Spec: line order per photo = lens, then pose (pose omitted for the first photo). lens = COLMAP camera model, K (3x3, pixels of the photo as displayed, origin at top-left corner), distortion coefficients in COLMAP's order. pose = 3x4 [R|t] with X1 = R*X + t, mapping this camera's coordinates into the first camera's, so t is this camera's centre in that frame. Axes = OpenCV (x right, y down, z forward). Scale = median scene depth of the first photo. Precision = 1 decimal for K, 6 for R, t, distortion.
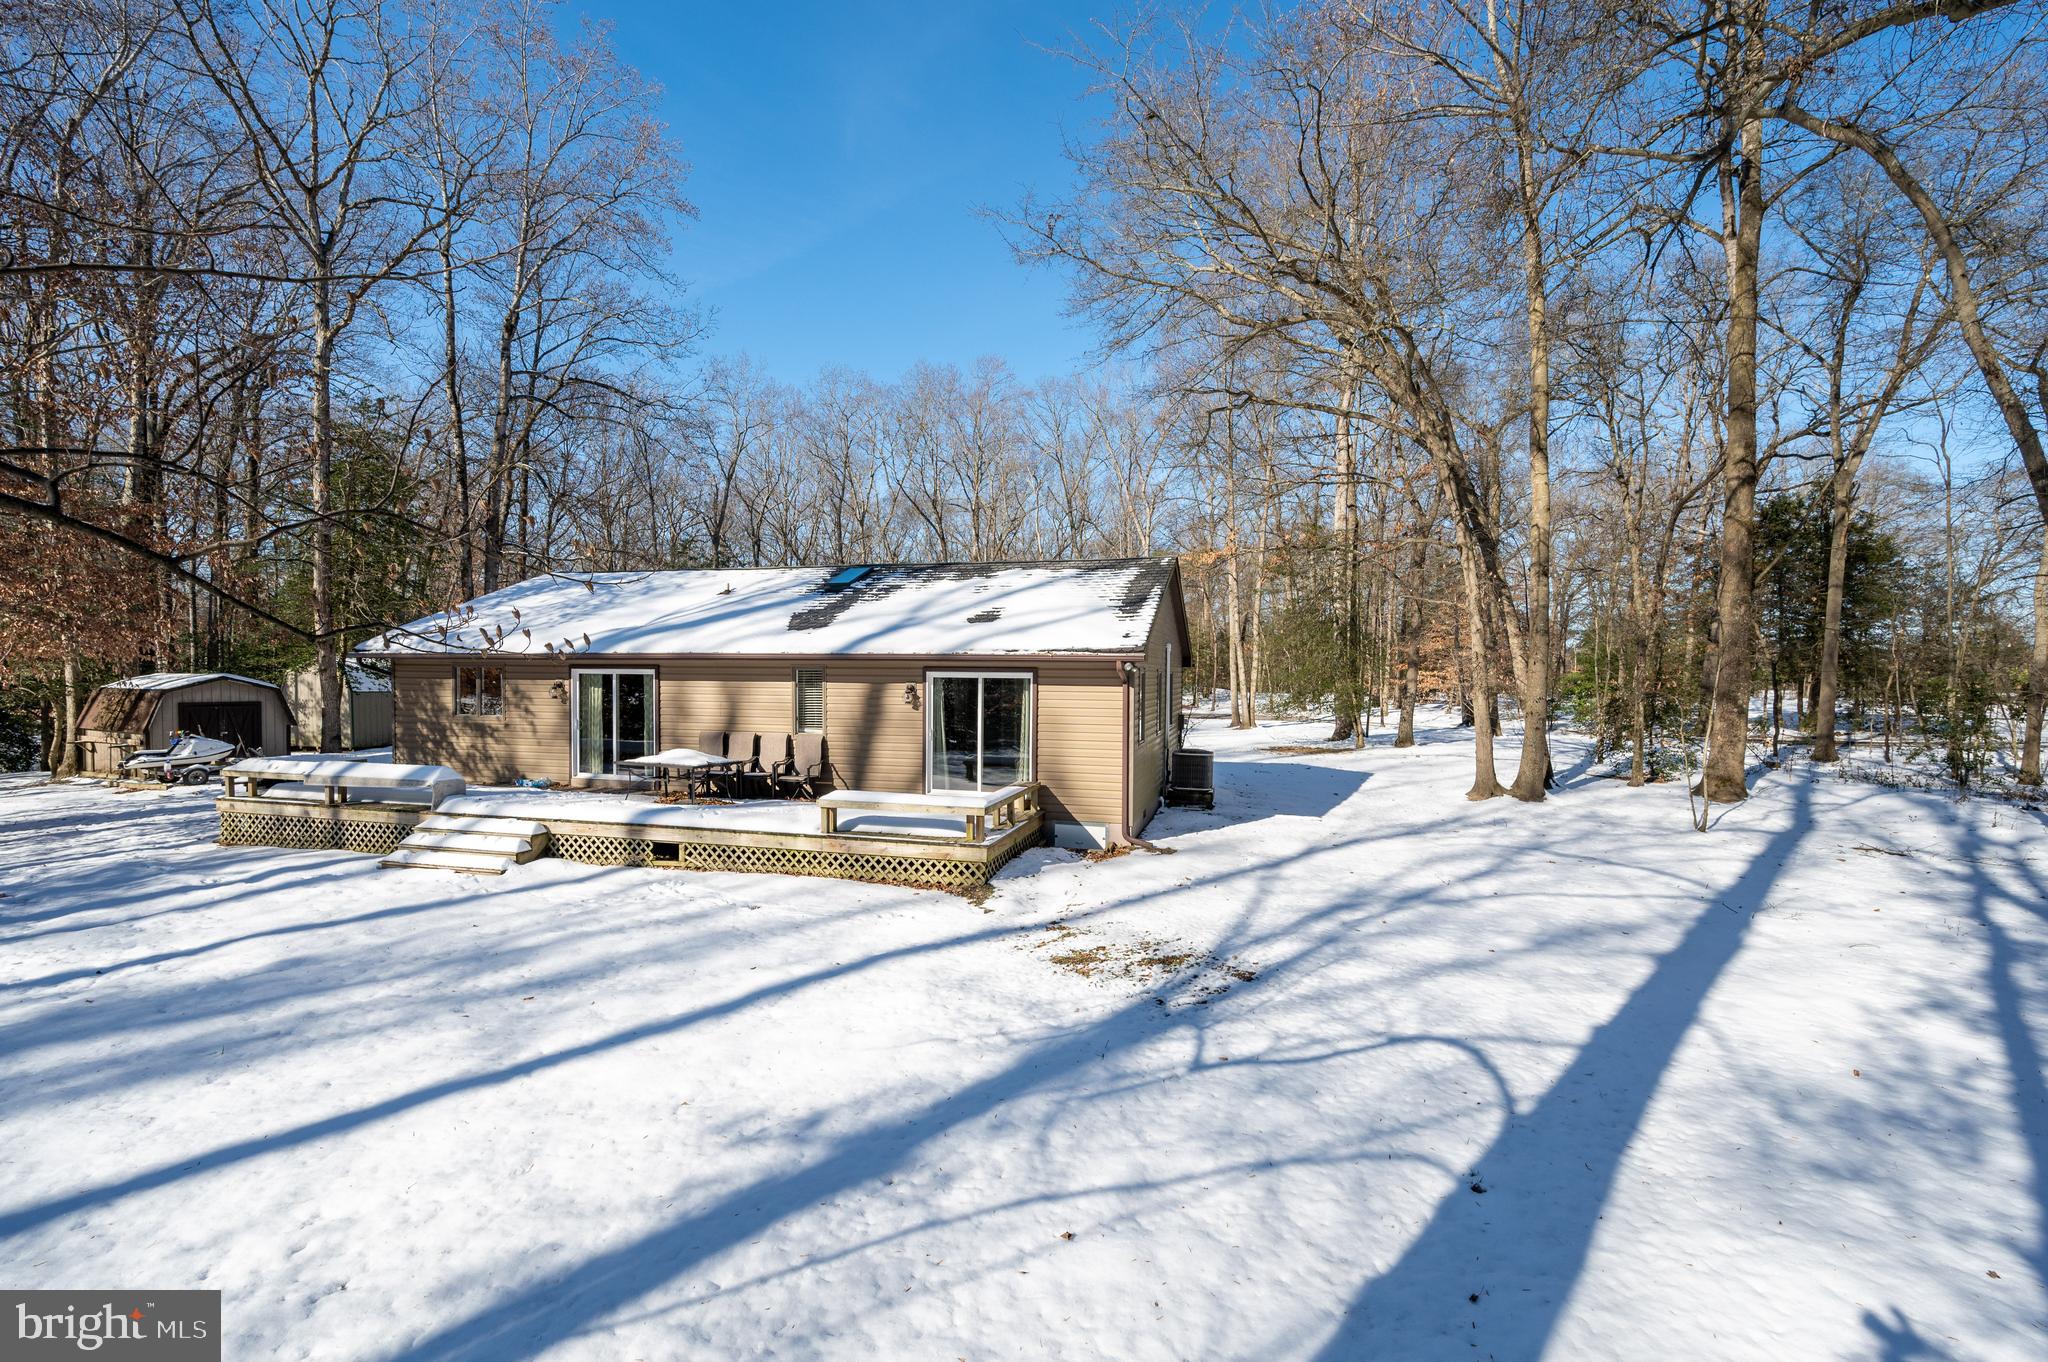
lens RADIAL K [[840.4, 0, 1024.5], [0, 840.4, 711.4], [0, 0, 1]] dist [-0.000106, -0.000247]
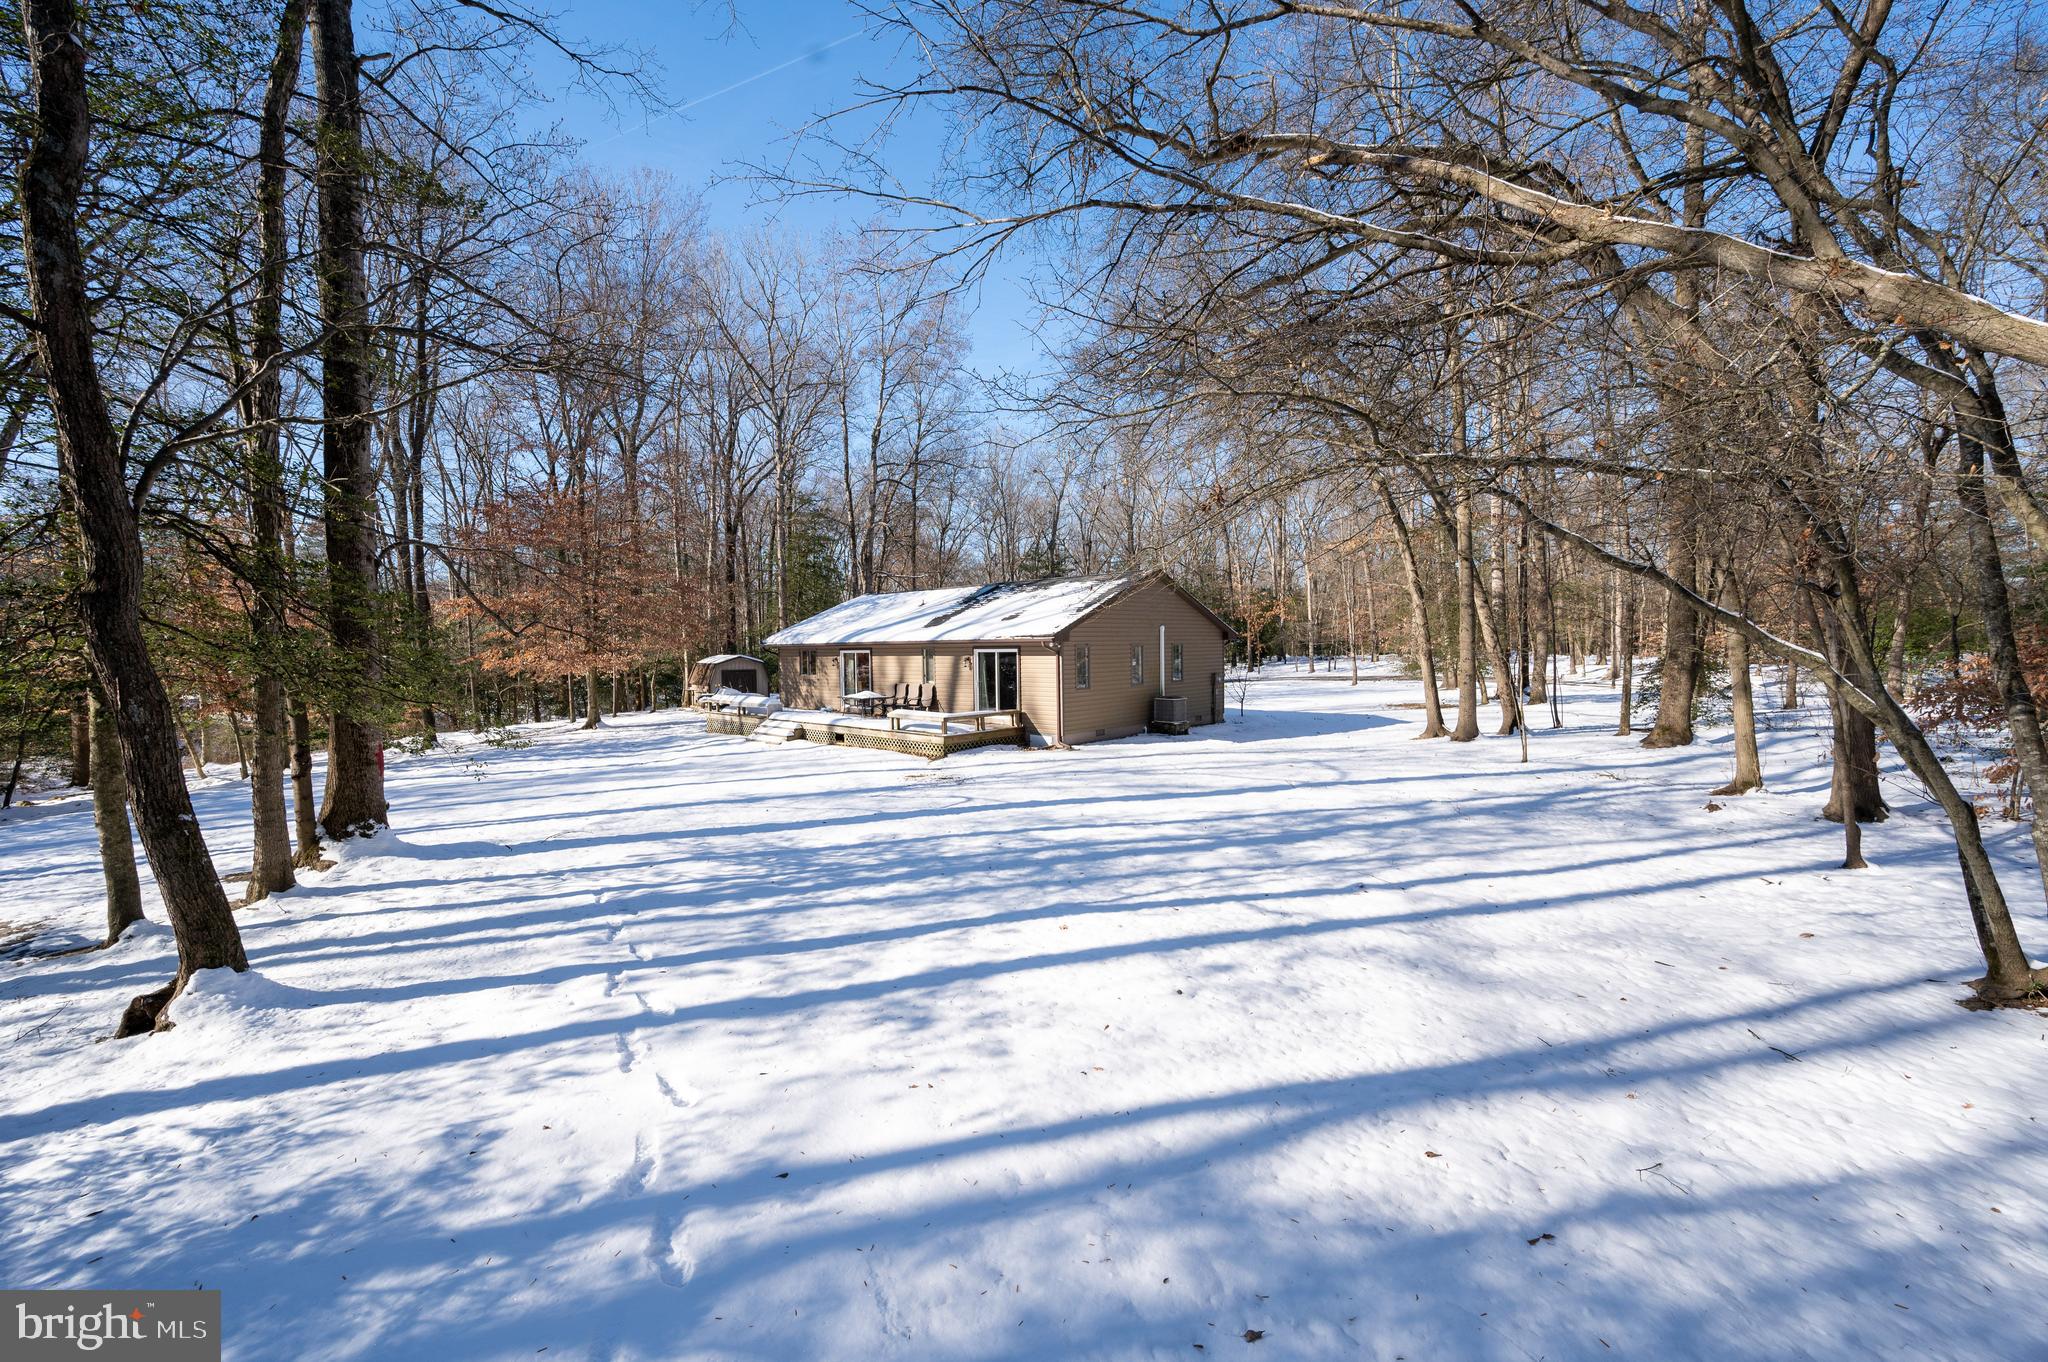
lens RADIAL K [[797.4, 0, 1029.6], [0, 797.4, 697.9], [0, 0, 1]] dist [-0.000537, -0.000227]
pose [[0.877300, 0.009570, -0.479848, 0.787781], [0.003260, 0.999659, 0.025897, 0.012514], [0.479932, -0.024284, 0.876970, -0.437676]]
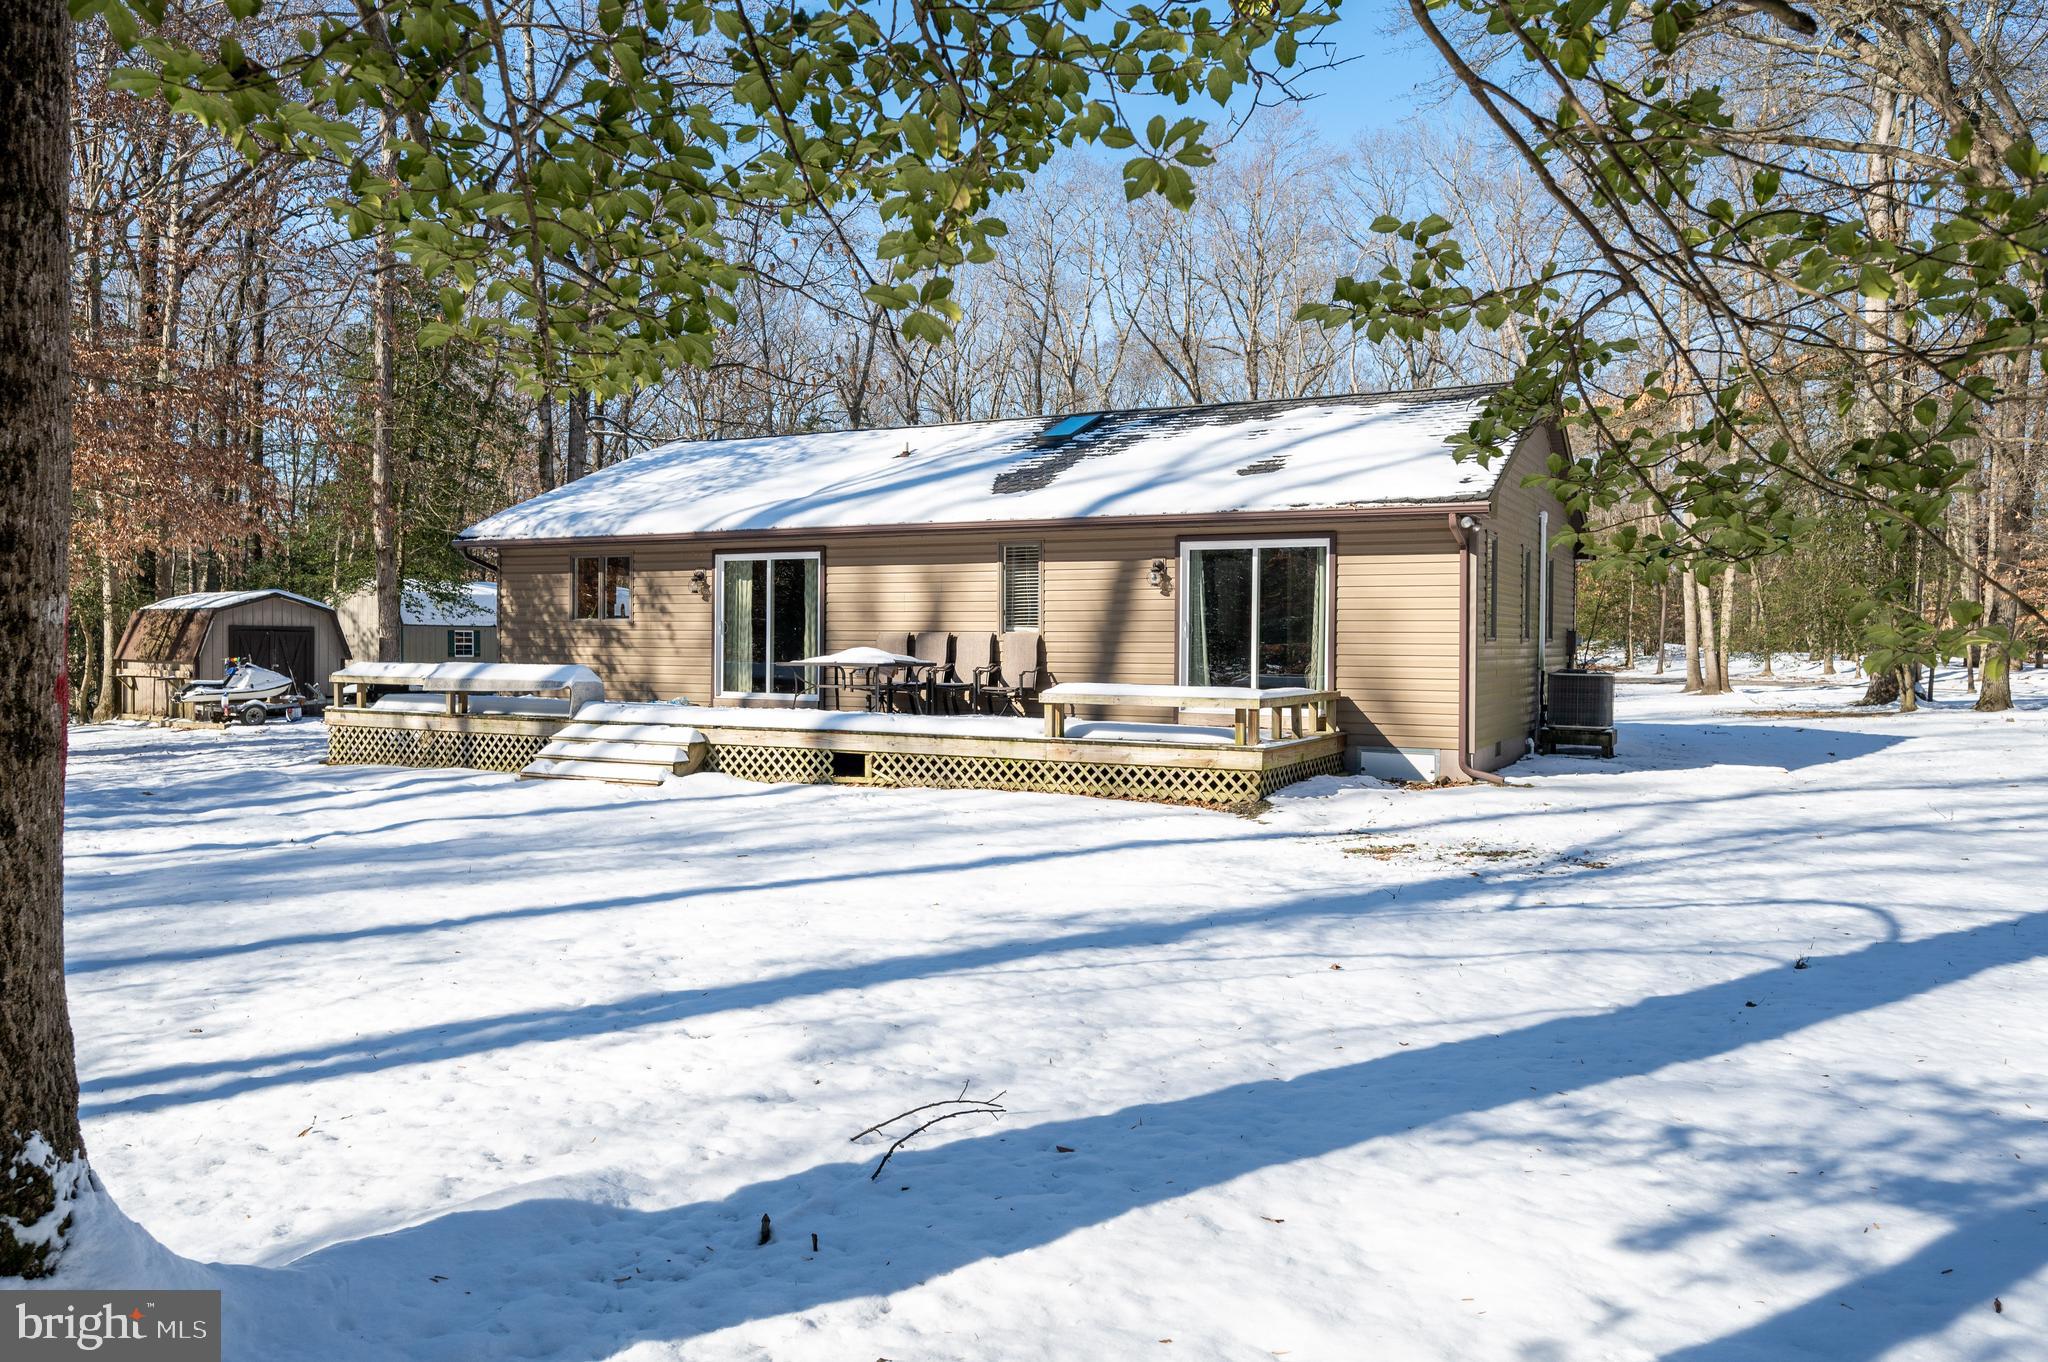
lens RADIAL K [[1408.6, 0, 1032.0], [0, 1408.6, 676.9], [0, 0, 1]] dist [0.001187, 0.002965]
pose [[0.977406, 0.002150, -0.211359, 0.014692], [-0.006222, 0.999808, -0.018606, 0.089376], [0.211278, 0.019500, 0.977231, -0.205886]]
